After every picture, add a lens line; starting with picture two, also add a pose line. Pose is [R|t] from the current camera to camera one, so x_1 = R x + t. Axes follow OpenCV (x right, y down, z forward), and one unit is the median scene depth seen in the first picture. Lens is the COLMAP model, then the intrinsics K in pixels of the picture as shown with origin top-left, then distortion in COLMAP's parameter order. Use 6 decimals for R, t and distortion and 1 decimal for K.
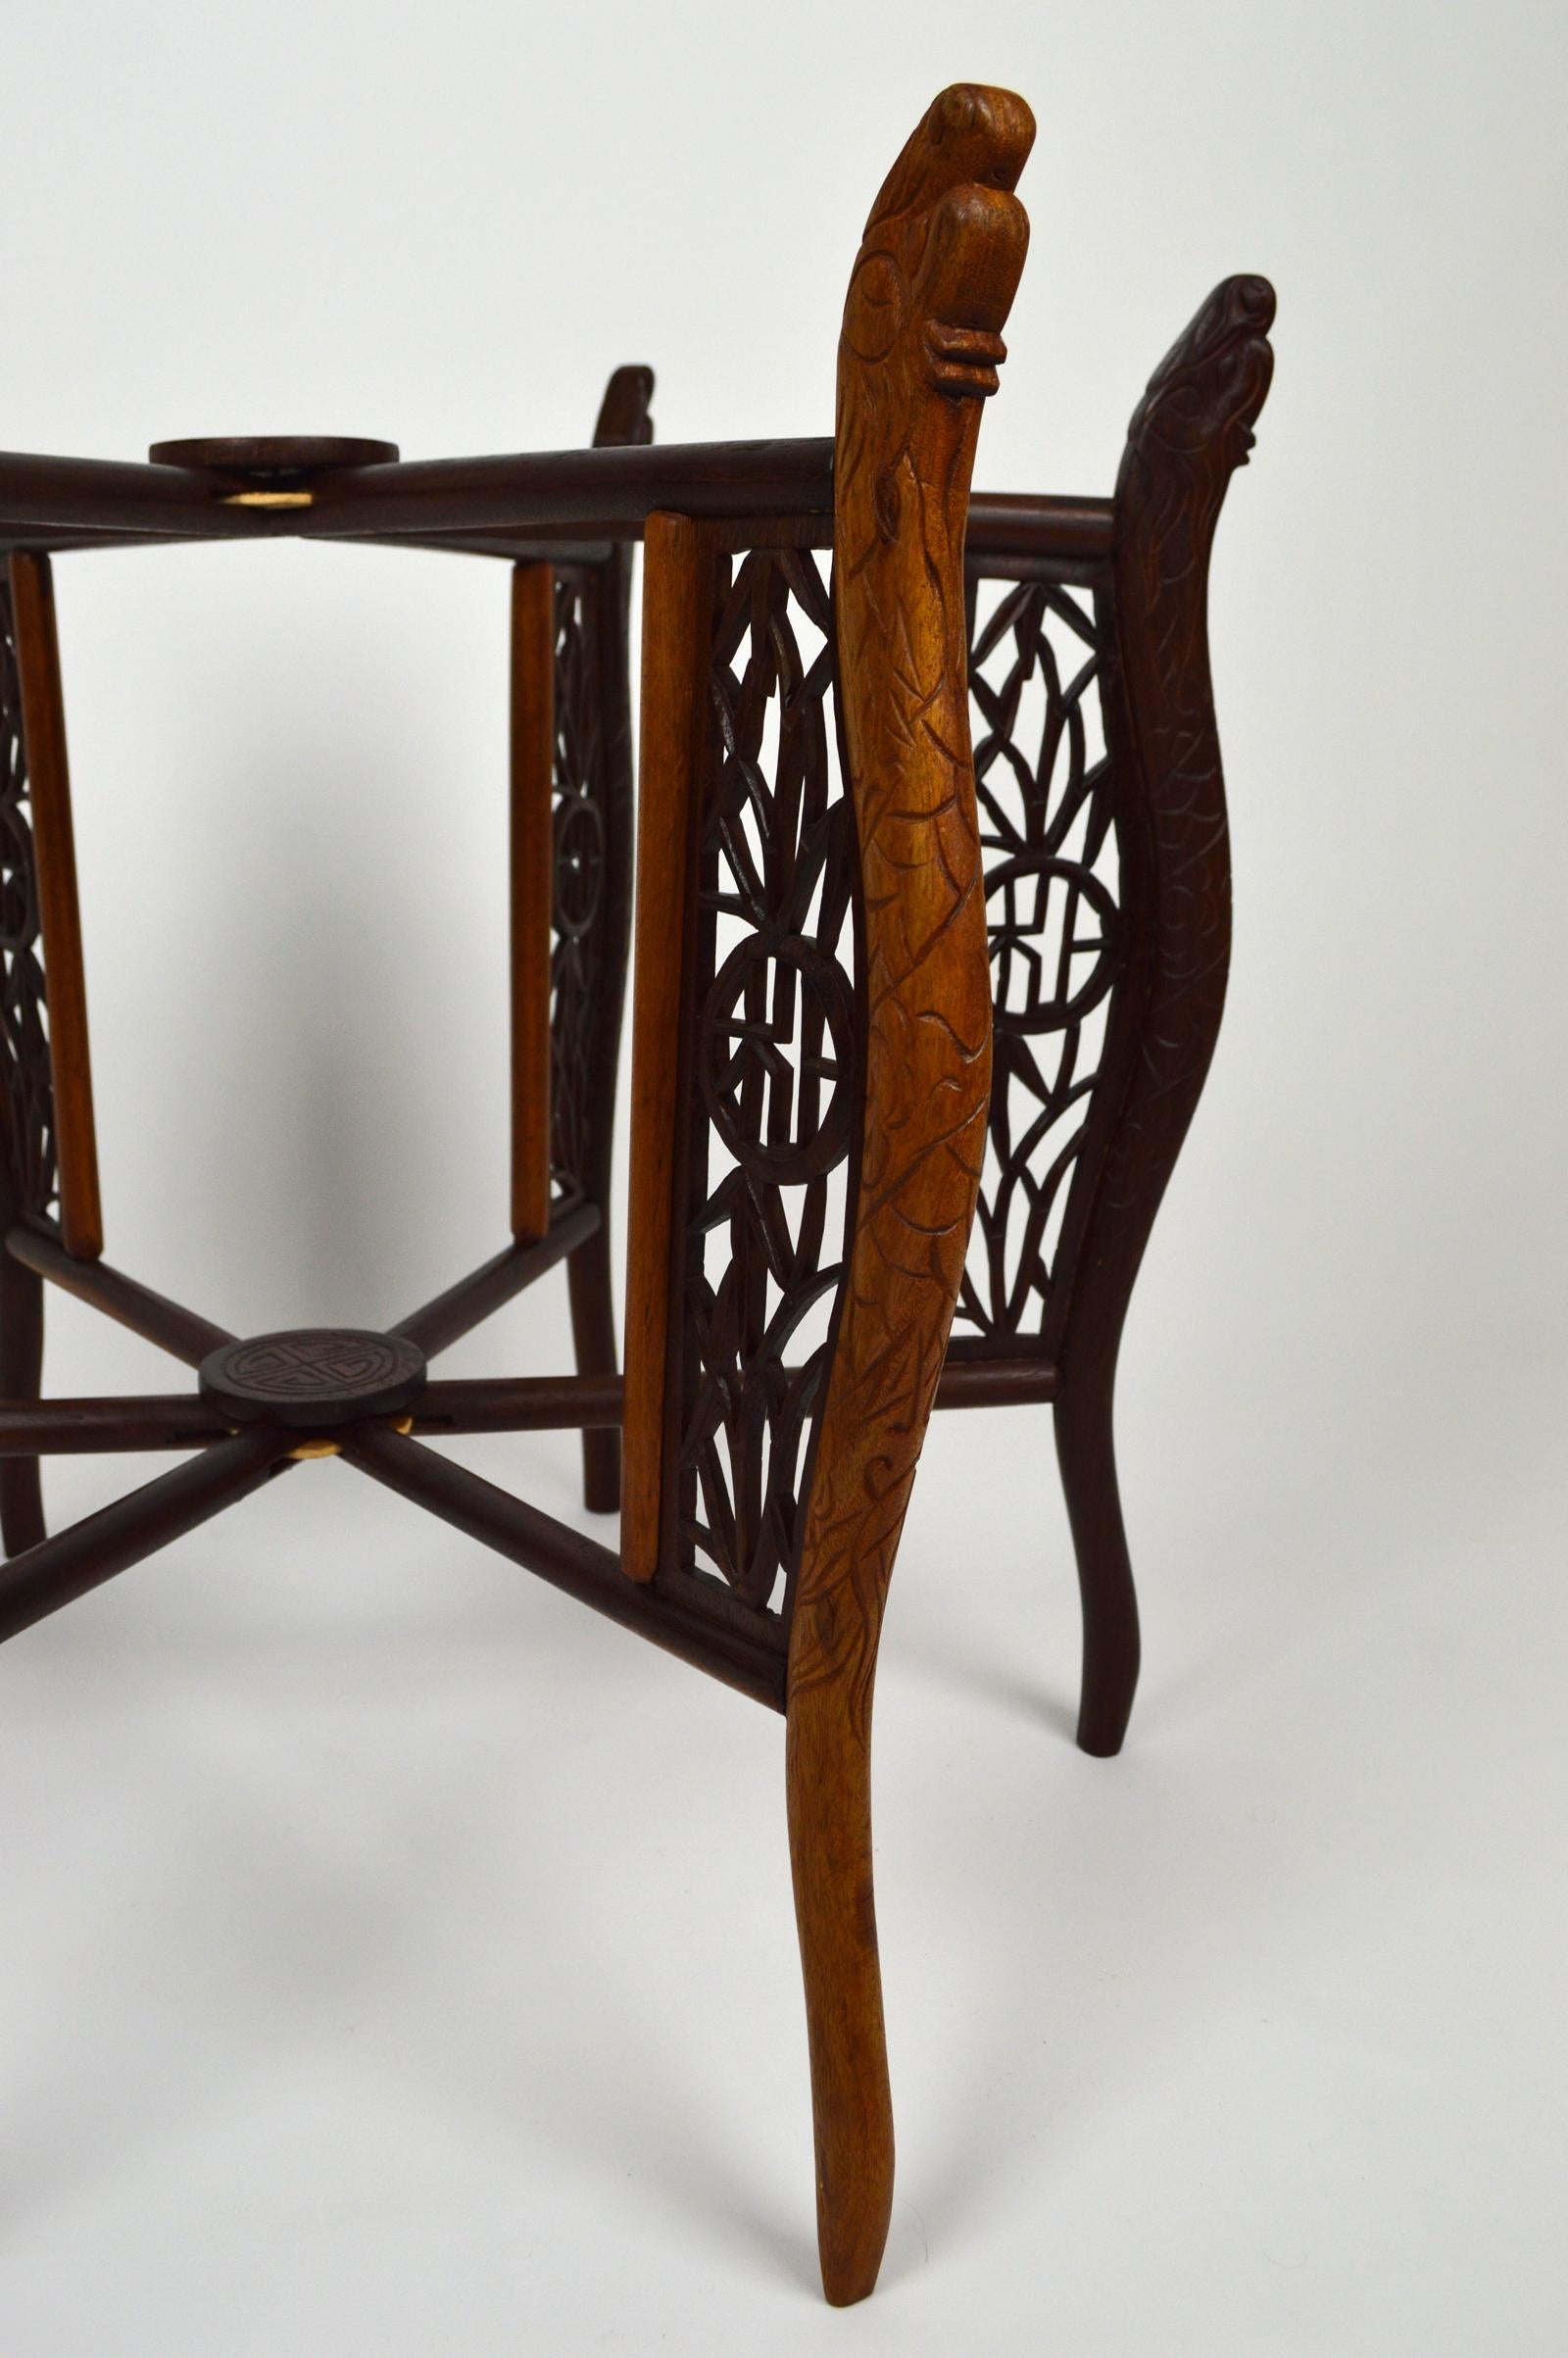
lens RADIAL K [[2339.2, 0, 787.0], [0, 2339.2, 1173.1], [0, 0, 1]] dist [-0.058359, 0.000000]
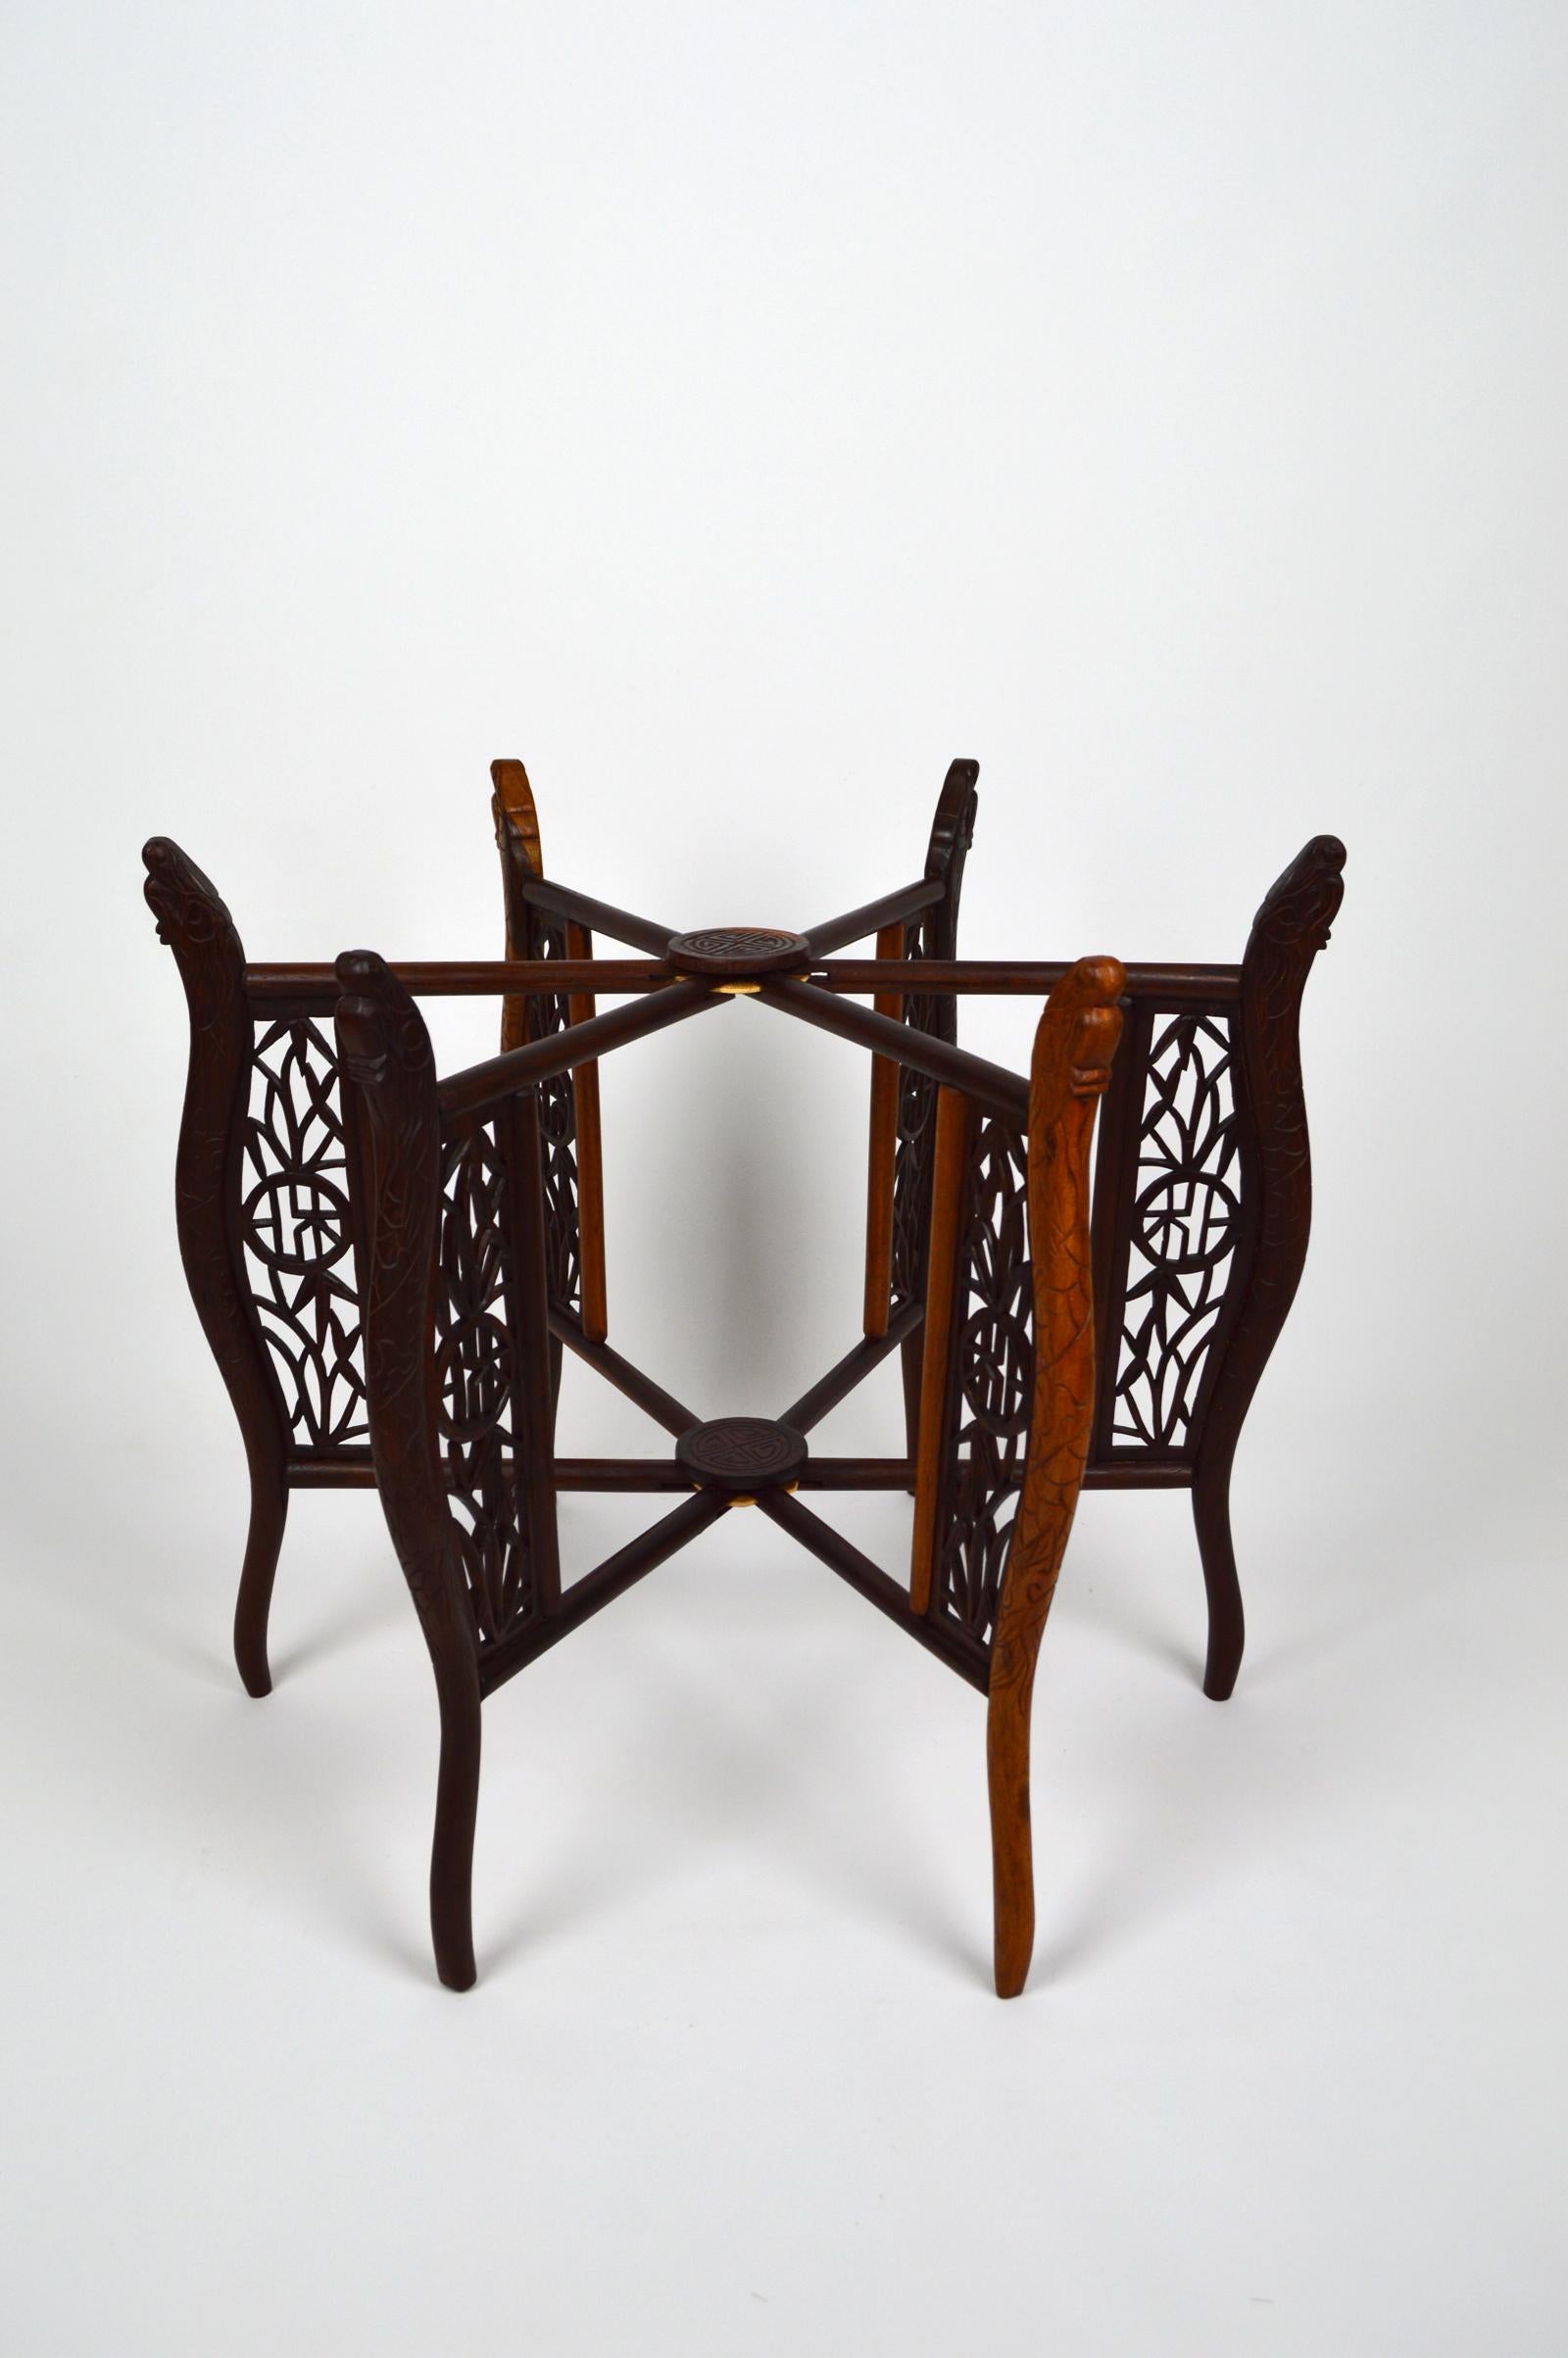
lens RADIAL K [[2339.2, 0, 767.1], [0, 2339.2, 1199.5], [0, 0, 1]] dist [-0.058359, 0.000000]
pose [[0.985668, 0.048841, -0.161472, 0.082840], [-0.033268, 0.994652, 0.097783, -0.270140], [0.165385, -0.091010, 0.982021, -0.666448]]
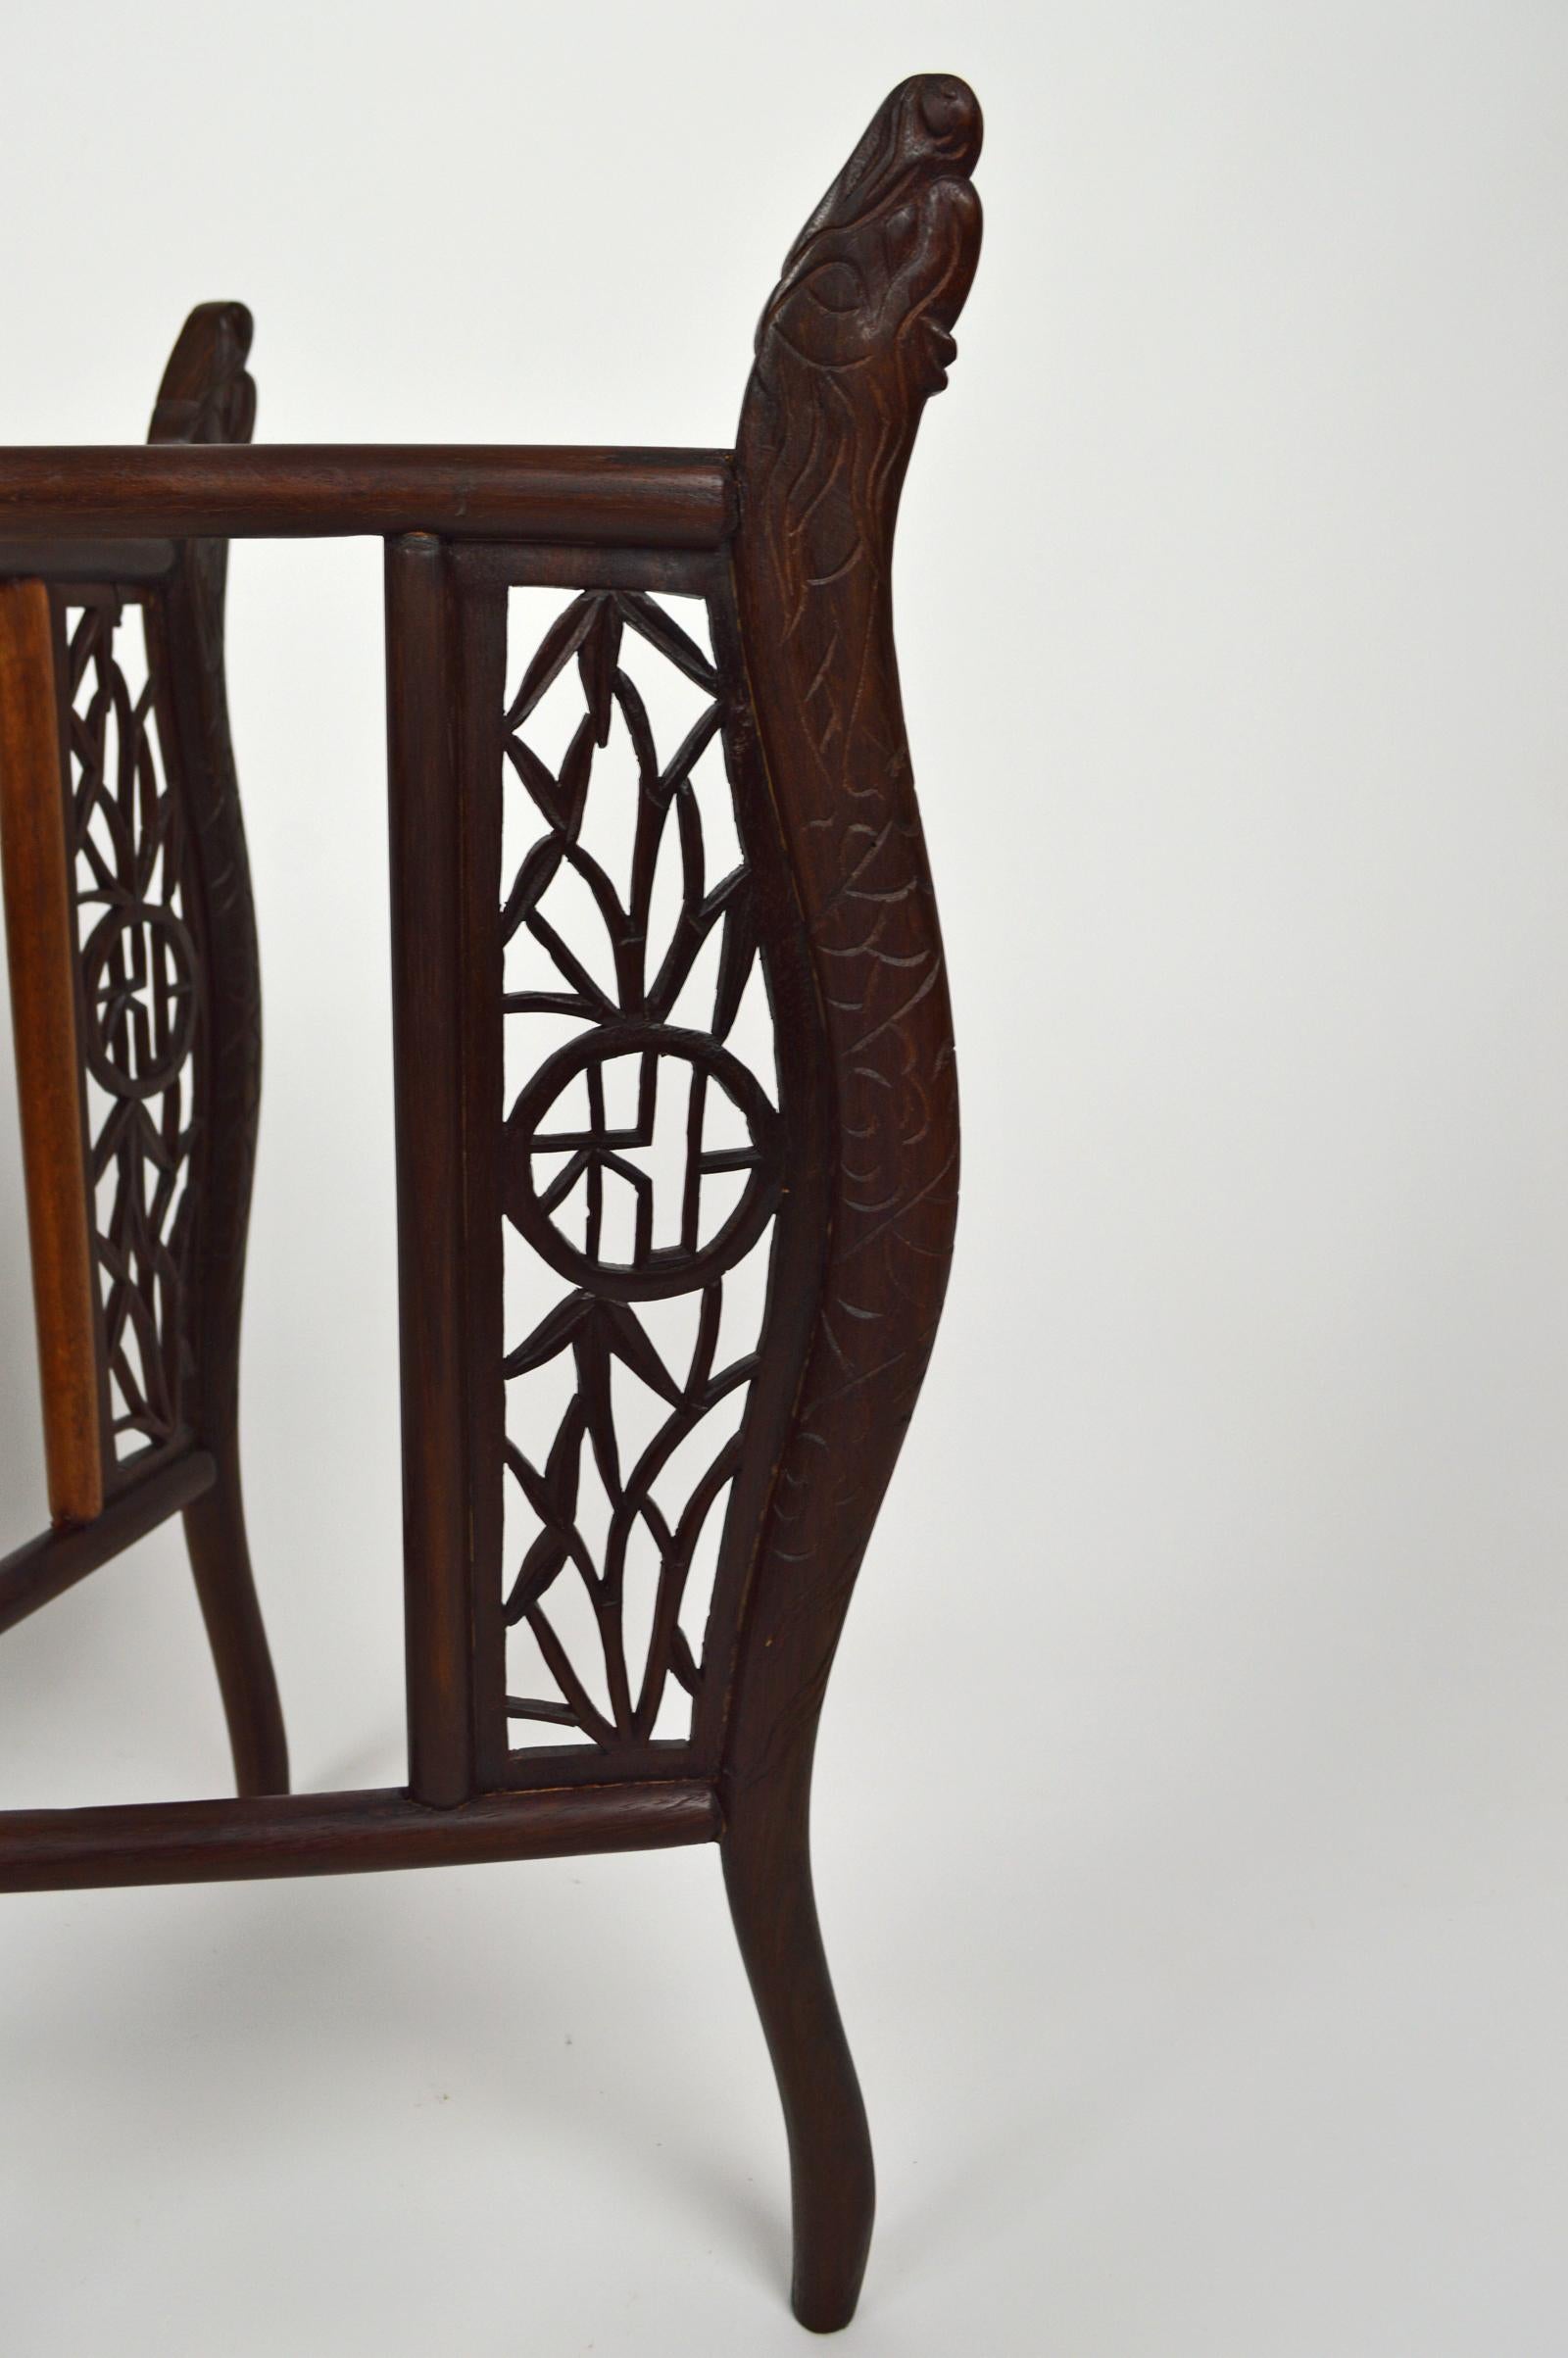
lens RADIAL K [[2339.2, 0, 739.4], [0, 2339.2, 1185.6], [0, 0, 1]] dist [-0.058359, 0.000000]
pose [[0.999217, -0.010264, -0.038197, 0.161253], [0.009958, 0.999917, -0.008213, -0.088184], [0.038279, 0.007827, 0.999236, 0.376969]]
